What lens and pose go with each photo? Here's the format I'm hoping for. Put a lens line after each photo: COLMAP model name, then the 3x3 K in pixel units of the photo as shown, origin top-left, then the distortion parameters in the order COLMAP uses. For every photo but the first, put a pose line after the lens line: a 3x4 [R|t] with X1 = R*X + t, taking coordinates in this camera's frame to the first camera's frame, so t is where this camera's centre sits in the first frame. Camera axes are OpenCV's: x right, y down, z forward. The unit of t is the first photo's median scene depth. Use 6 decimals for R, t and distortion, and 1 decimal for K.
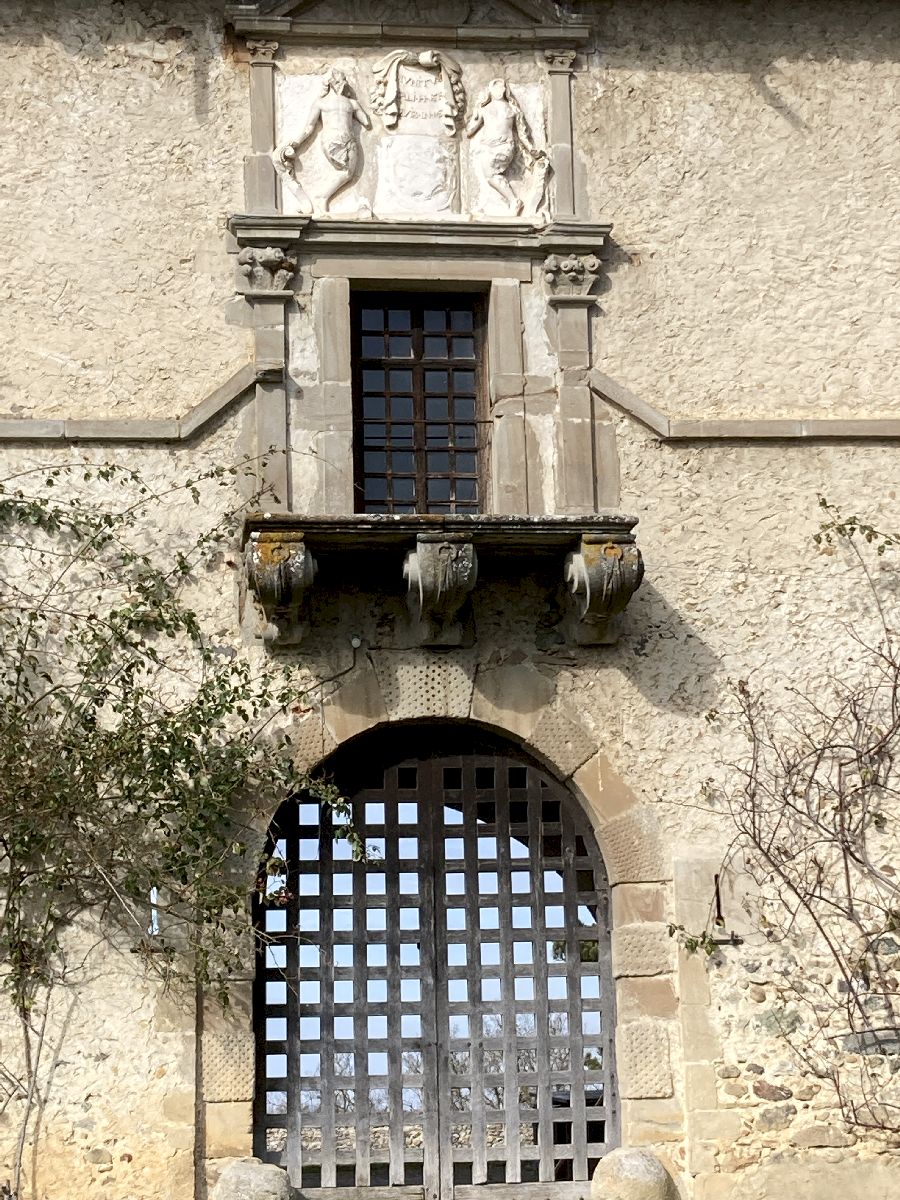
lens RADIAL K [[2639.4, 0, 450.0], [0, 2639.4, 600.0], [0, 0, 1]] dist [0.413415, -2.270416]
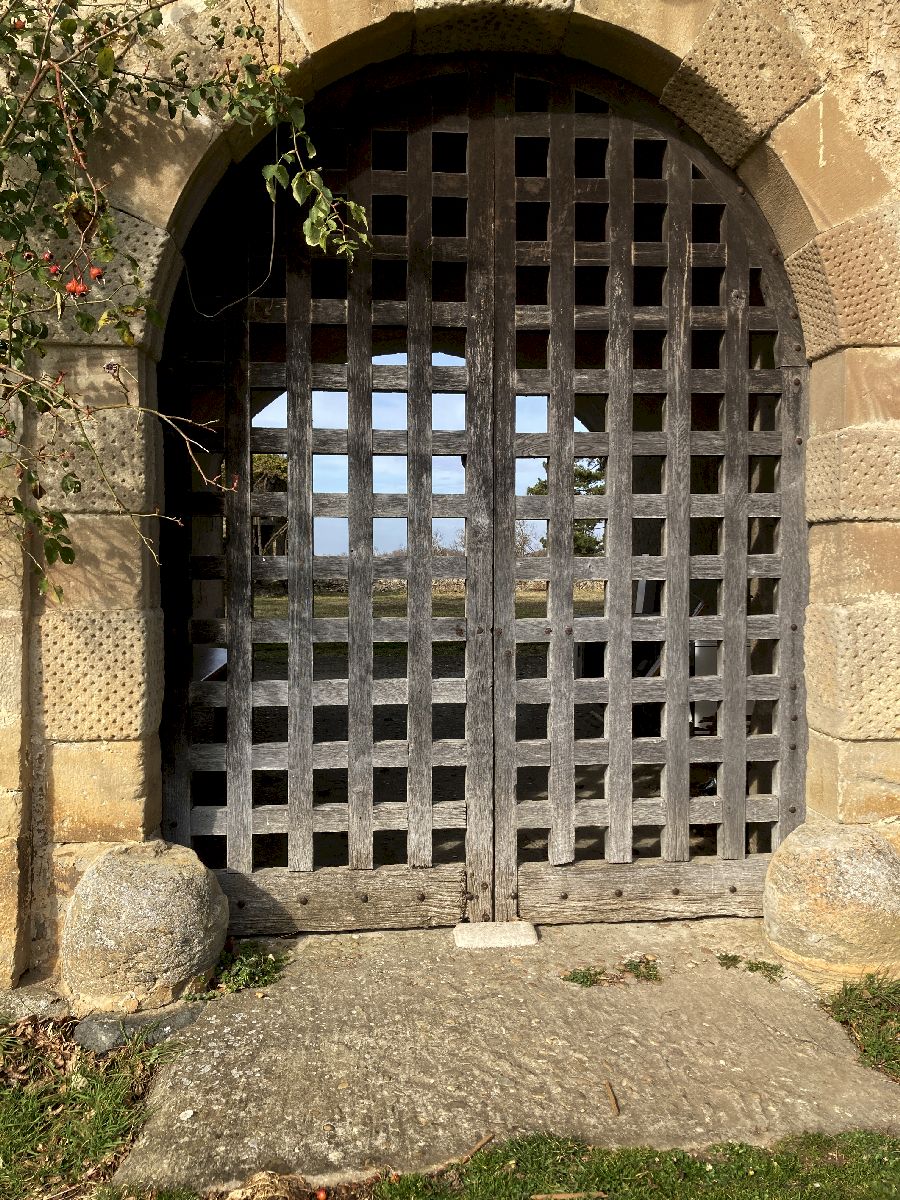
lens RADIAL K [[965.9, 0, 450.0], [0, 965.9, 600.0], [0, 0, 1]] dist [0.028047, -0.016106]
pose [[0.999473, 0.022130, -0.023745, -0.009370], [-0.015886, 0.971453, 0.236701, 0.111454], [0.028305, -0.236199, 0.971292, 0.800070]]
